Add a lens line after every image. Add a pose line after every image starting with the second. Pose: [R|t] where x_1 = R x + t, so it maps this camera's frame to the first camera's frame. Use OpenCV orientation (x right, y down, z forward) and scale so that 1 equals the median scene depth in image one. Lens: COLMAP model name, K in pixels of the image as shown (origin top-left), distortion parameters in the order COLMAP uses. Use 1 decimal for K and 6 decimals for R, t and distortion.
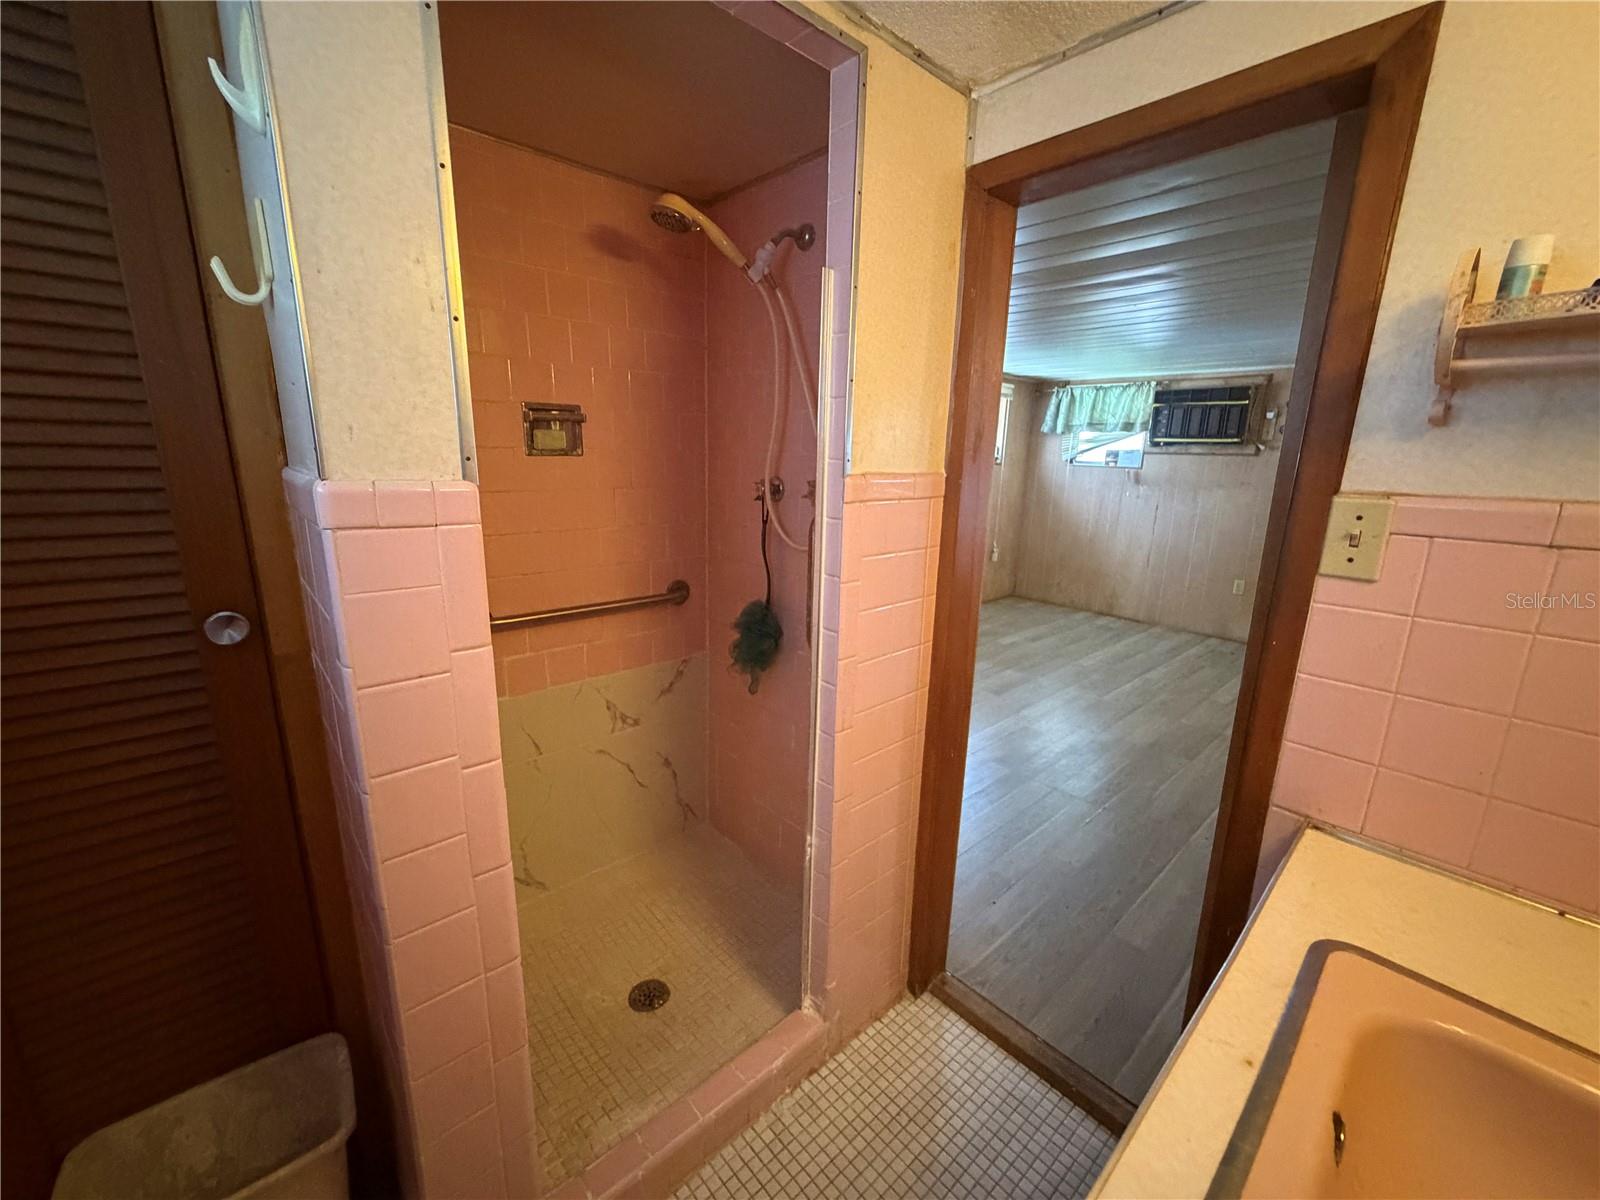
lens RADIAL K [[643.7, 0, 800.0], [0, 643.7, 600.0], [0, 0, 1]] dist [0.001905, 0.000030]
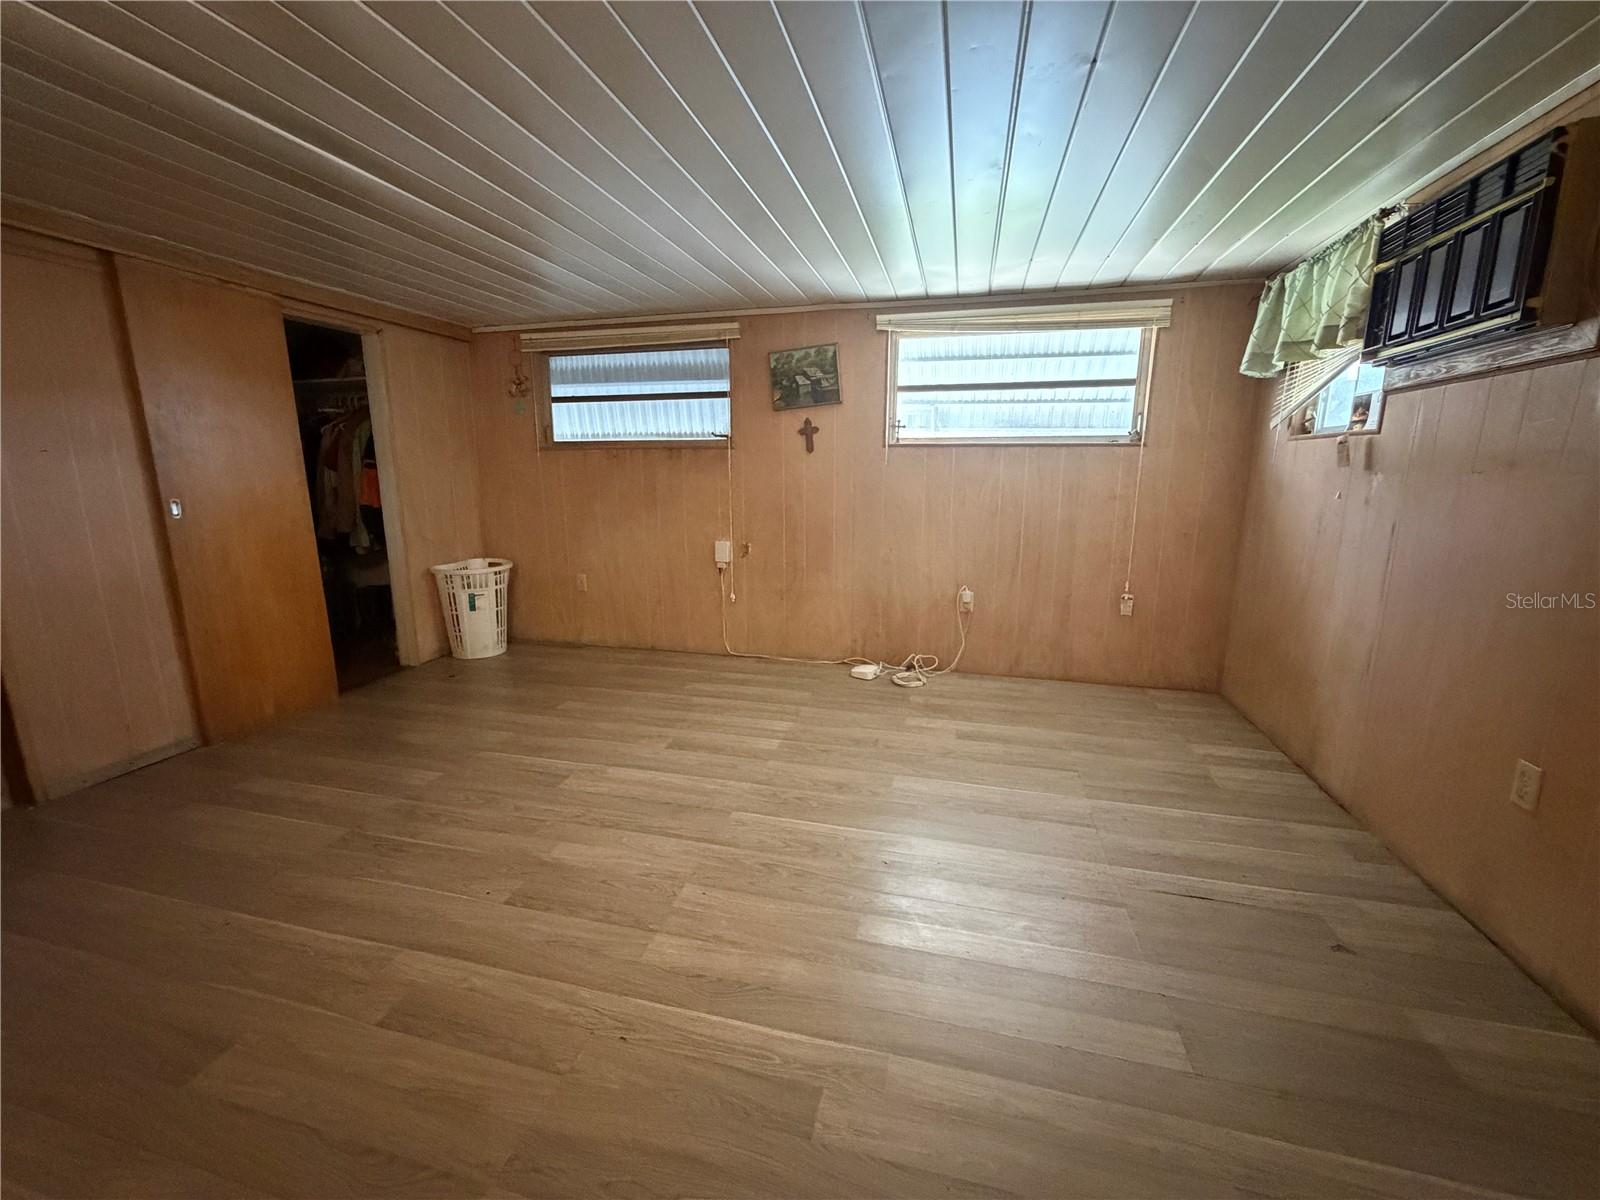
lens RADIAL K [[638.9, 0, 800.0], [0, 638.9, 600.0], [0, 0, 1]] dist [0.001468, -0.000153]
pose [[0.541856, 0.140772, -0.828599, 2.387739], [-0.174759, 0.983197, 0.052754, -0.204944], [0.822102, 0.116220, 0.557352, 1.723753]]
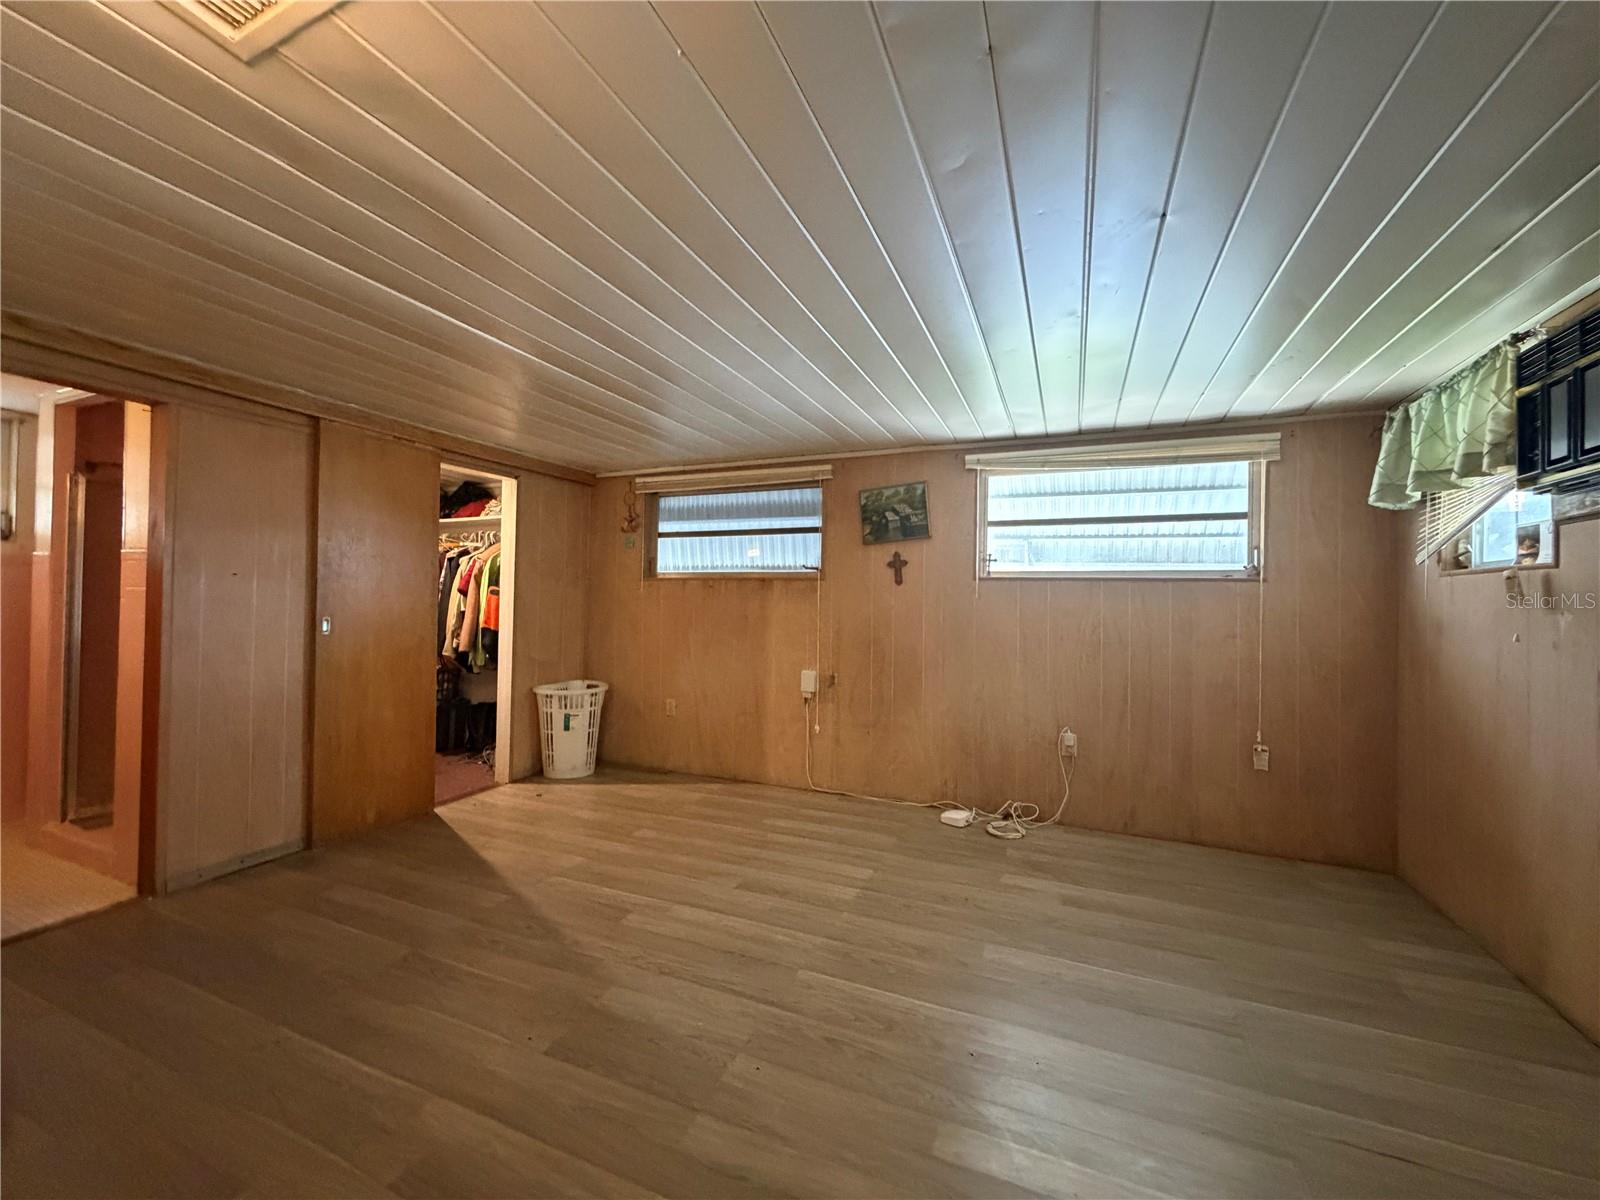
lens RADIAL K [[638.9, 0, 800.0], [0, 638.9, 600.0], [0, 0, 1]] dist [0.001468, -0.000153]
pose [[0.407826, -0.026757, -0.912667, 2.382336], [-0.209879, 0.970058, -0.122224, -0.202498], [0.888610, 0.241396, 0.389999, 1.773693]]
